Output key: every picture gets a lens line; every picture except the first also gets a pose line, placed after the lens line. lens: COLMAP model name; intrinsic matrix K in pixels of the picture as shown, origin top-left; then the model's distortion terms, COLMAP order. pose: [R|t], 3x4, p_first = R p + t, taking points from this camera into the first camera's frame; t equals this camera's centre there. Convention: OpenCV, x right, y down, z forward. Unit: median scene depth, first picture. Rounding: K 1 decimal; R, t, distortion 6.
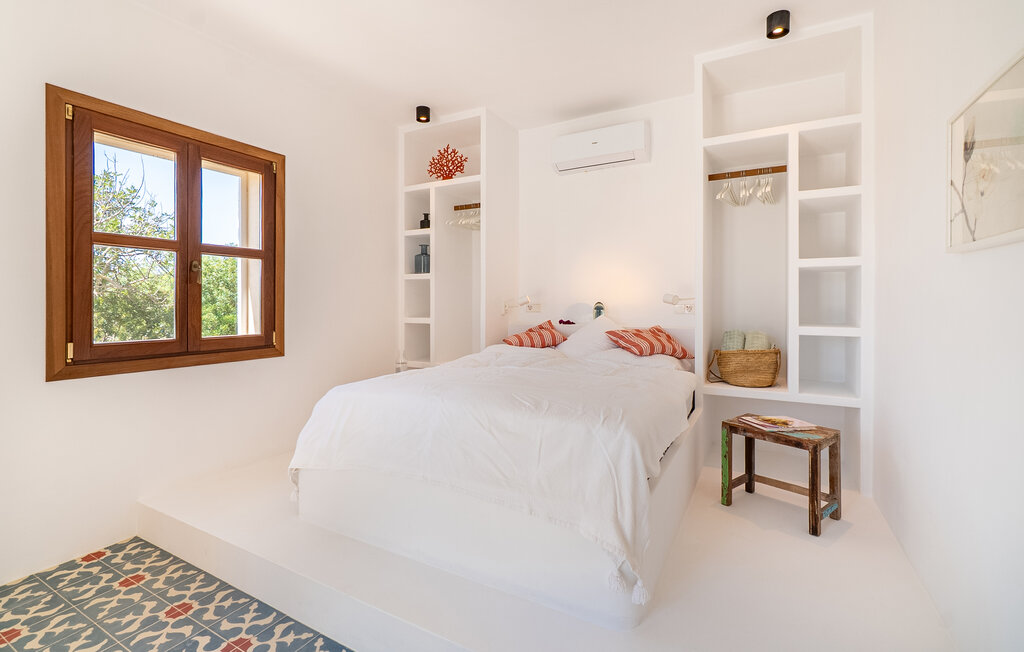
lens RADIAL K [[451.3, 0, 508.1], [0, 451.3, 294.1], [0, 0, 1]] dist [0.000074, 0.000242]
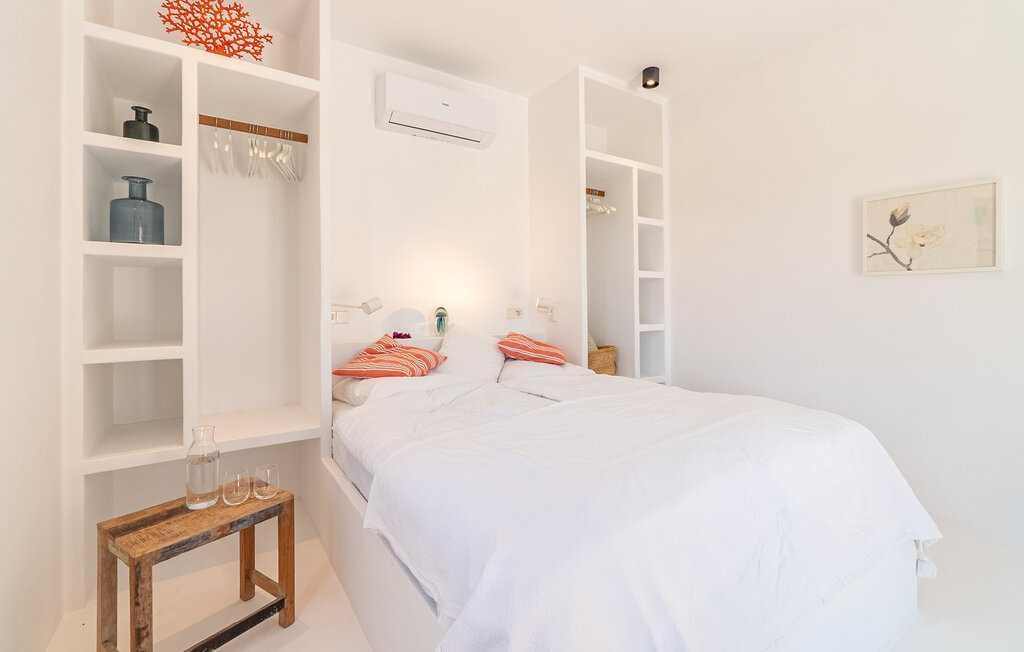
lens RADIAL K [[451.3, 0, 508.1], [0, 451.3, 294.1], [0, 0, 1]] dist [0.000074, 0.000242]
pose [[0.463496, 0.018401, 0.885908, -0.426895], [-0.007864, 0.999830, -0.016653, 0.006705], [-0.886064, 0.000752, 0.463562, 0.511911]]
